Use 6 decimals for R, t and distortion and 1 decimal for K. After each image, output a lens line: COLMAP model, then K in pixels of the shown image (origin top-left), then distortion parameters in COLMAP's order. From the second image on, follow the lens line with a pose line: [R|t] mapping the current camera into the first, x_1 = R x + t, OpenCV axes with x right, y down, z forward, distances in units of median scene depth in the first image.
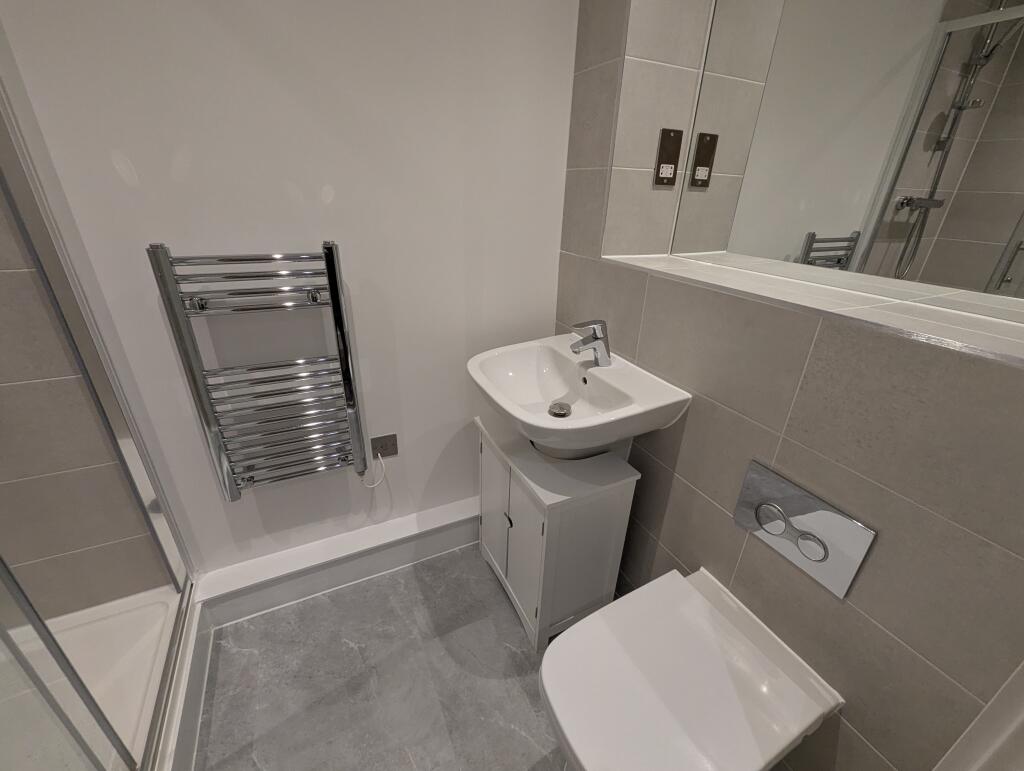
lens RADIAL K [[426.2, 0, 511.0], [0, 426.2, 387.6], [0, 0, 1]] dist [-0.003627, 0.000025]
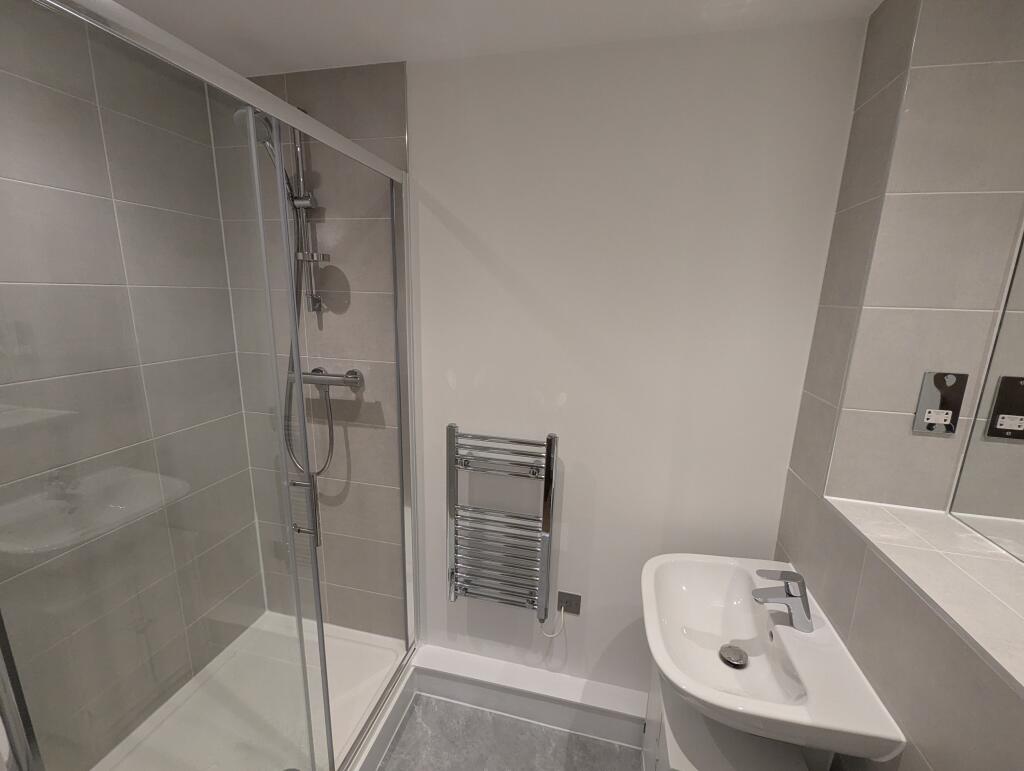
lens RADIAL K [[420.9, 0, 512.0], [0, 420.9, 385.5], [0, 0, 1]] dist [0.001001, 0.000837]
pose [[0.775136, 0.122374, -0.619830, 0.224515], [-0.271795, 0.950229, -0.152291, -0.217718], [0.570344, 0.286513, 0.769817, -0.100118]]
